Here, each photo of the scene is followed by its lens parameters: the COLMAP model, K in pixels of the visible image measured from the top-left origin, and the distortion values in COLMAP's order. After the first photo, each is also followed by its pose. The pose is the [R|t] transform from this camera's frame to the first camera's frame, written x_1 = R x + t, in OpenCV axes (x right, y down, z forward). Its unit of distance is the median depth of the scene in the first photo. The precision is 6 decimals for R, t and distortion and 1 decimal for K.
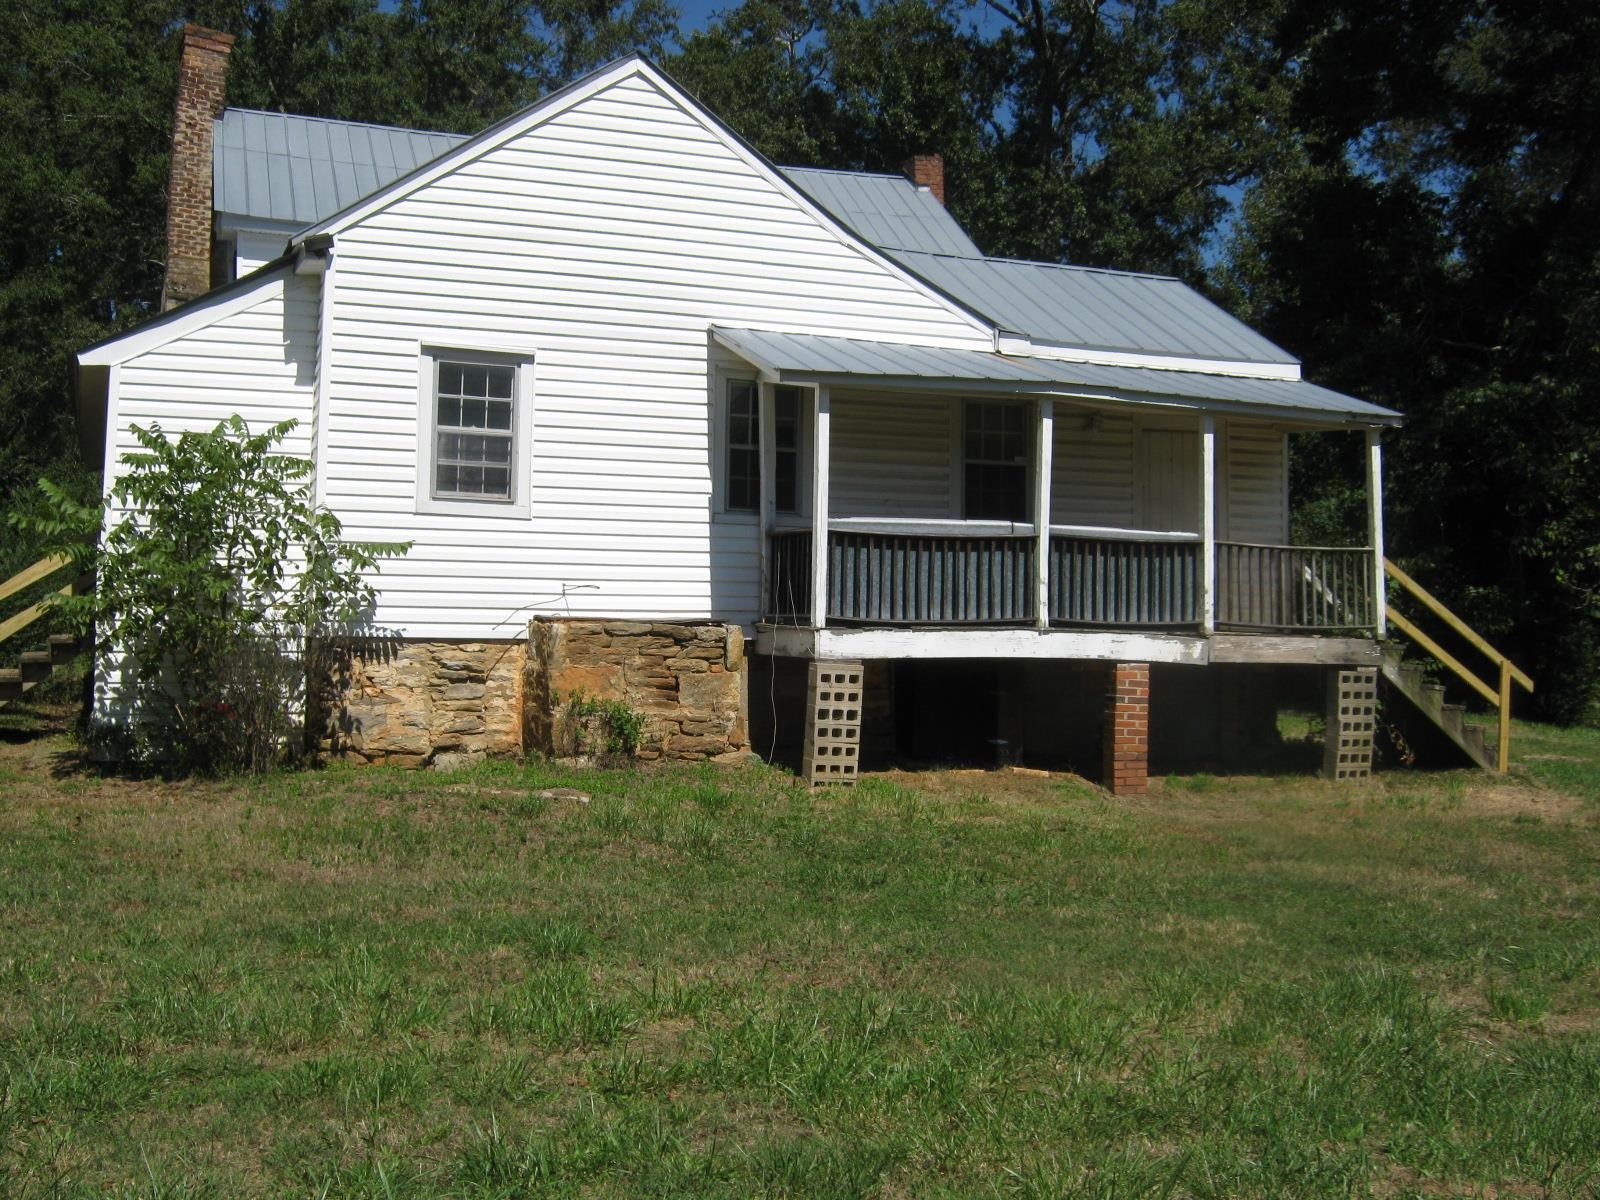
lens RADIAL K [[1756.1, 0, 807.0], [0, 1756.1, 596.4], [0, 0, 1]] dist [-0.099137, 0.000000]
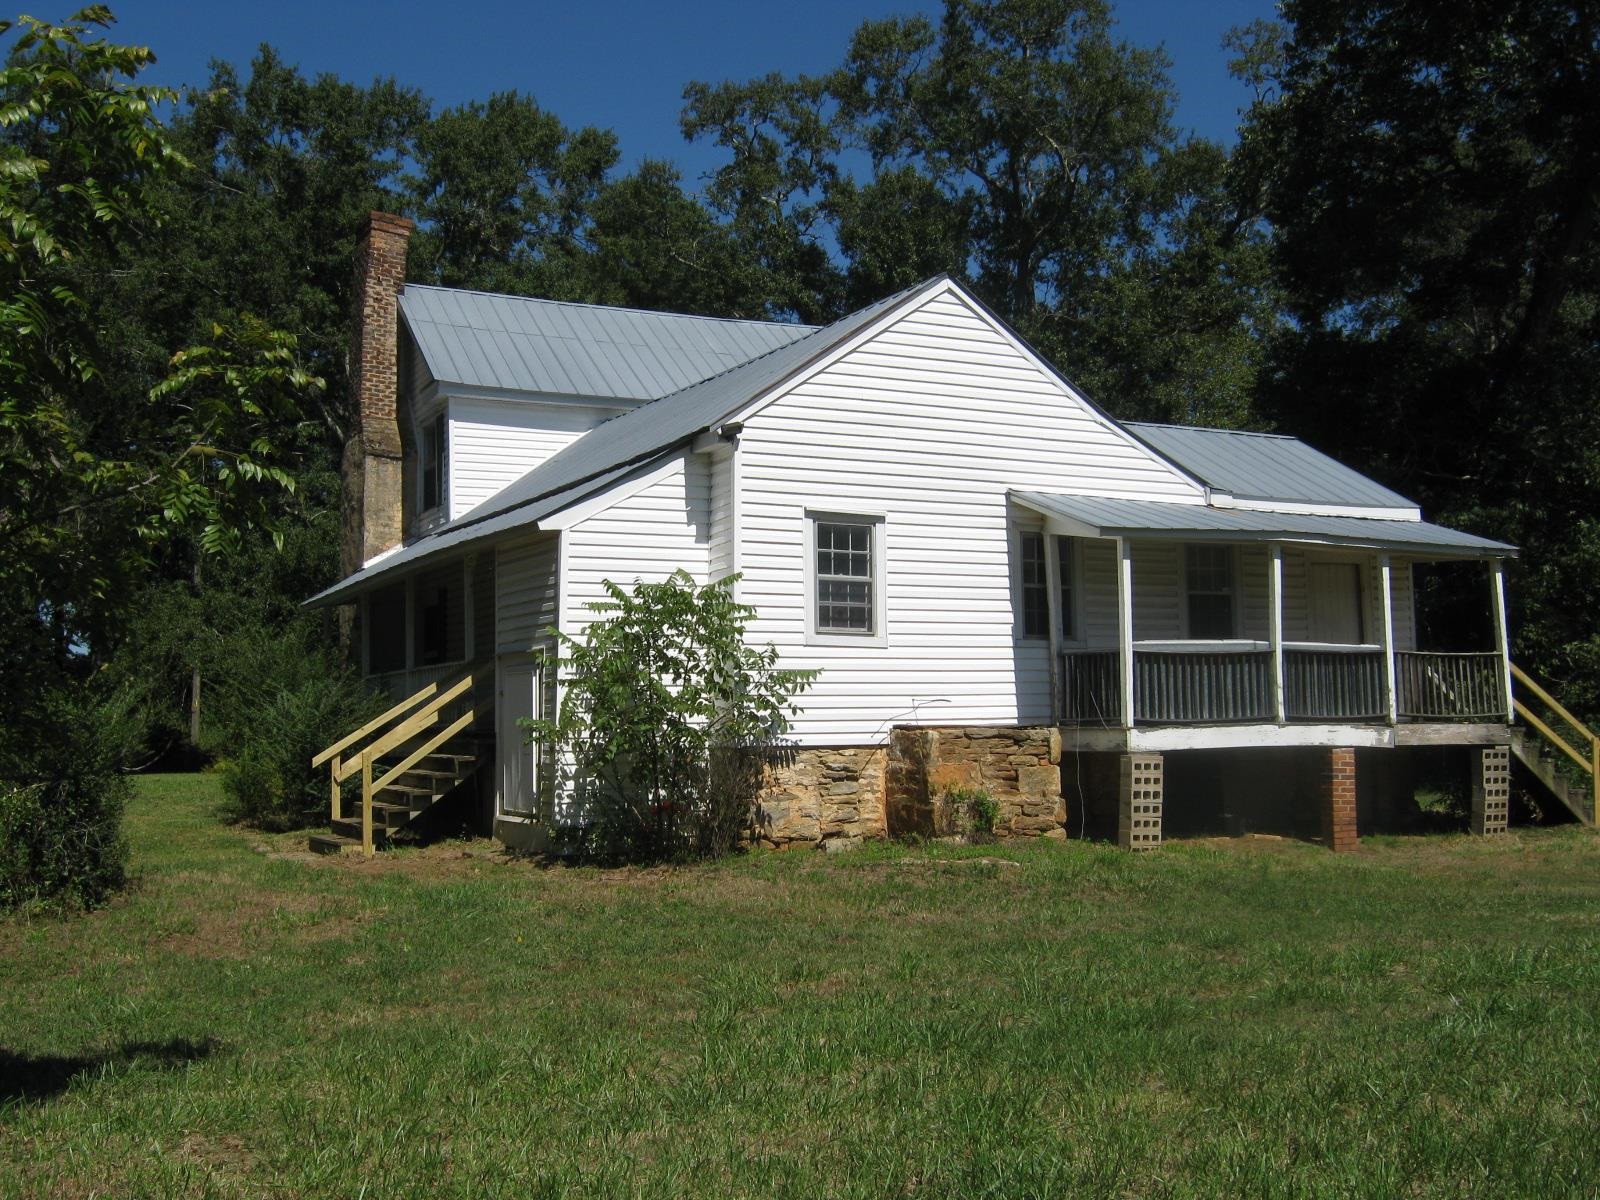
lens RADIAL K [[1756.1, 0, 792.6], [0, 1756.1, 603.7], [0, 0, 1]] dist [-0.099137, 0.000000]
pose [[0.994999, -0.022139, 0.097403, -0.337608], [0.027999, 0.997852, -0.059216, -0.003236], [-0.095882, 0.061647, 0.993482, -0.229809]]
